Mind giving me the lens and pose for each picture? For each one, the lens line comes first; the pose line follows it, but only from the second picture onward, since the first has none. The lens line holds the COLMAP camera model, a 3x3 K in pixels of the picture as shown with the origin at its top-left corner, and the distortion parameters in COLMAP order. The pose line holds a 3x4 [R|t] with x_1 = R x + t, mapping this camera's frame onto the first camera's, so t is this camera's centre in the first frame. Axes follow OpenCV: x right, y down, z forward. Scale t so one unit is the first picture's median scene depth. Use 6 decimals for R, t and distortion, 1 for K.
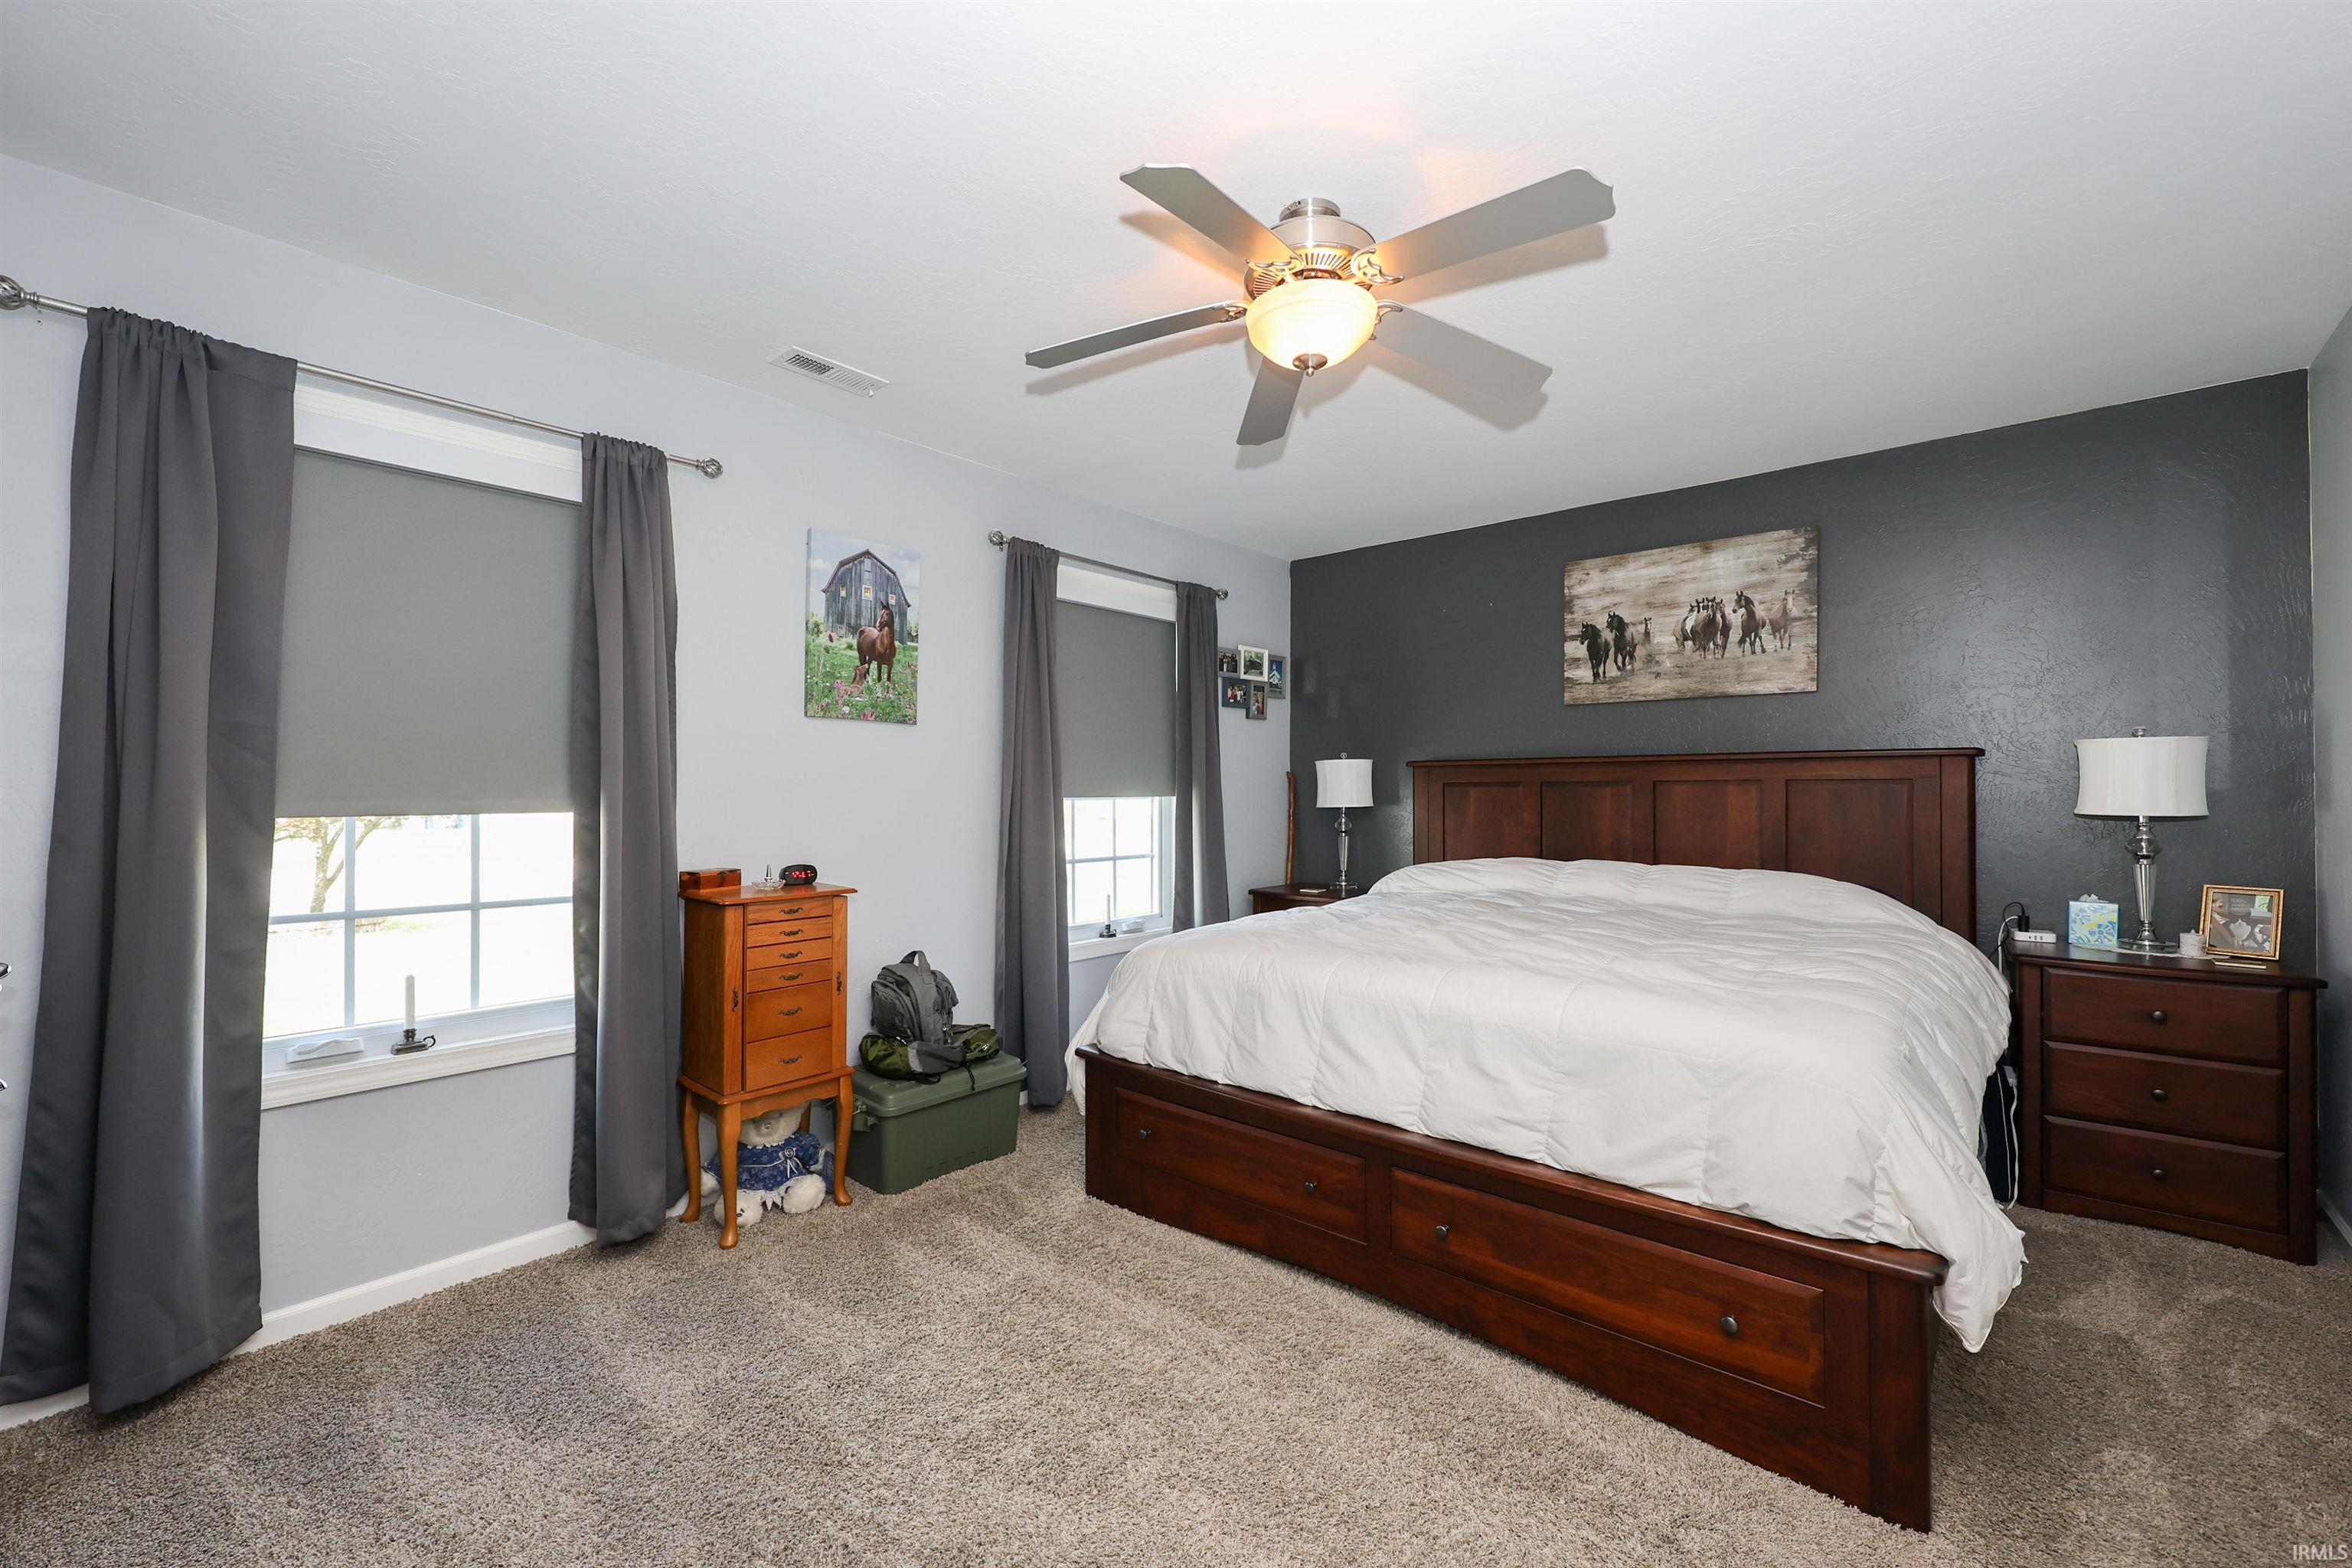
lens RADIAL K [[949.6, 0, 1181.5], [0, 949.6, 789.0], [0, 0, 1]] dist [0.009582, -0.000187]
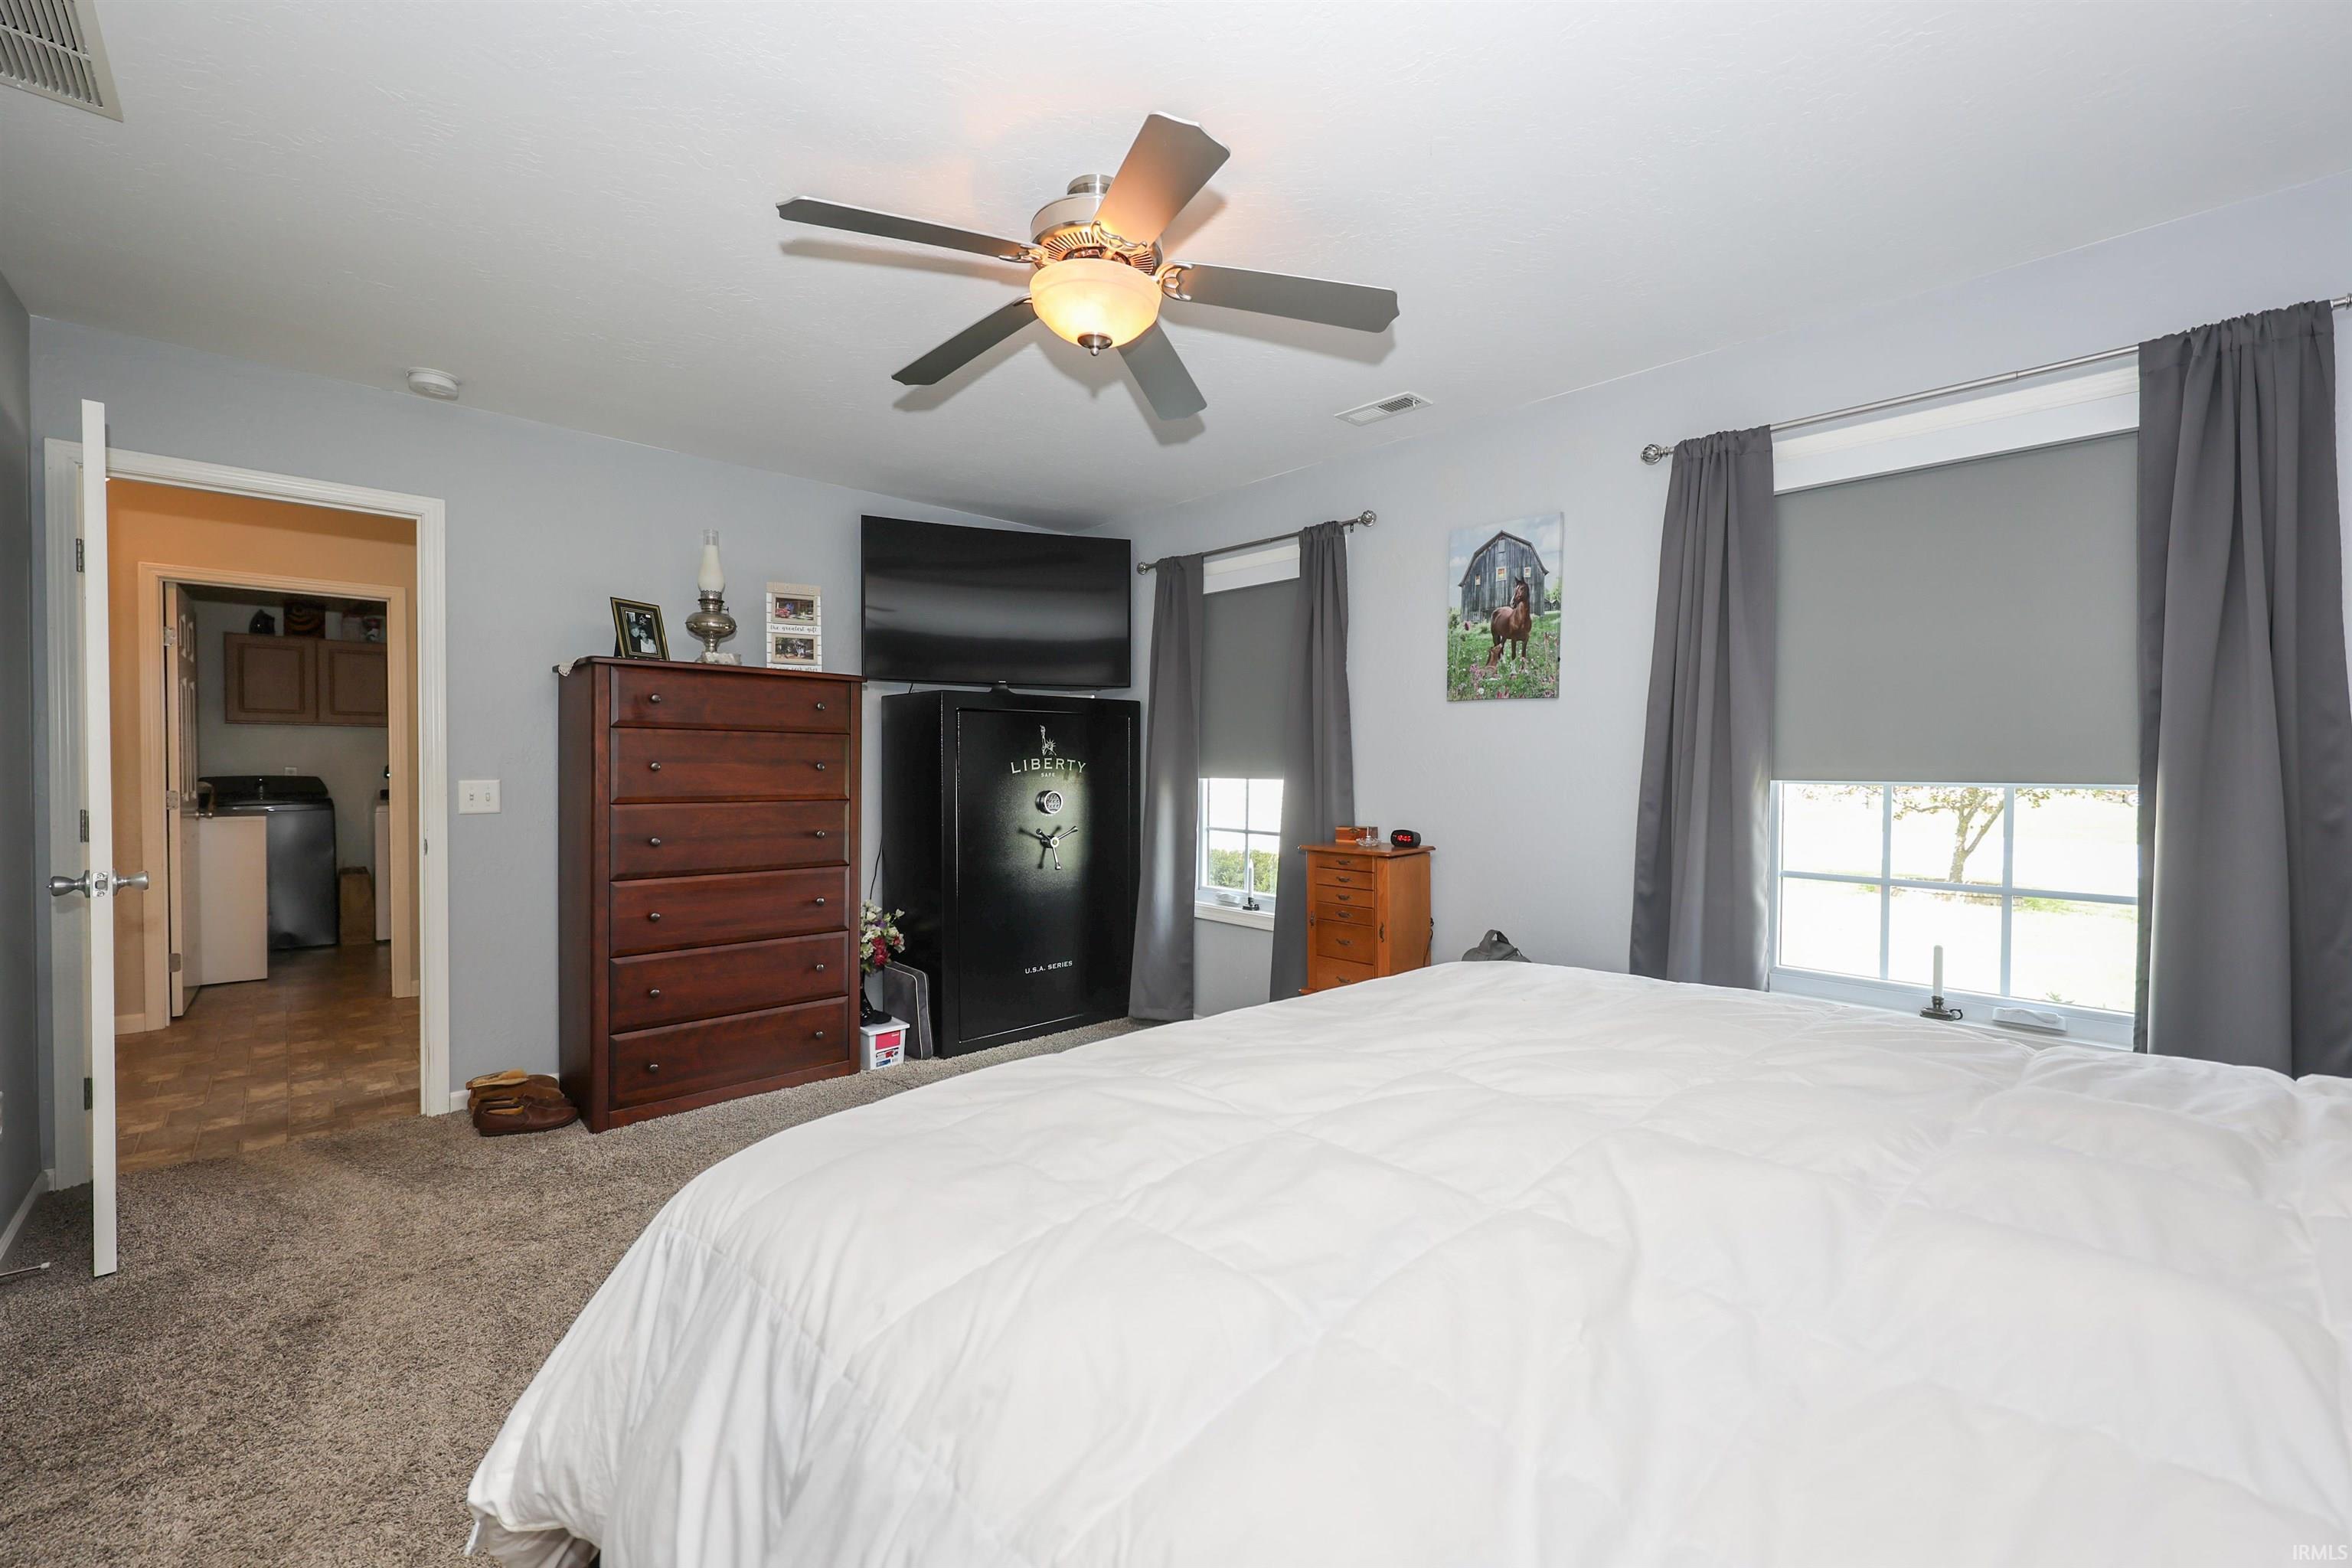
lens RADIAL K [[949.6, 0, 1179.2], [0, 949.6, 769.0], [0, 0, 1]] dist [0.009582, -0.000187]
pose [[-0.089877, 0.012298, -0.995877, 0.718056], [0.000120, 0.999924, 0.012337, -0.009566], [0.995953, 0.000989, -0.089871, 0.748186]]
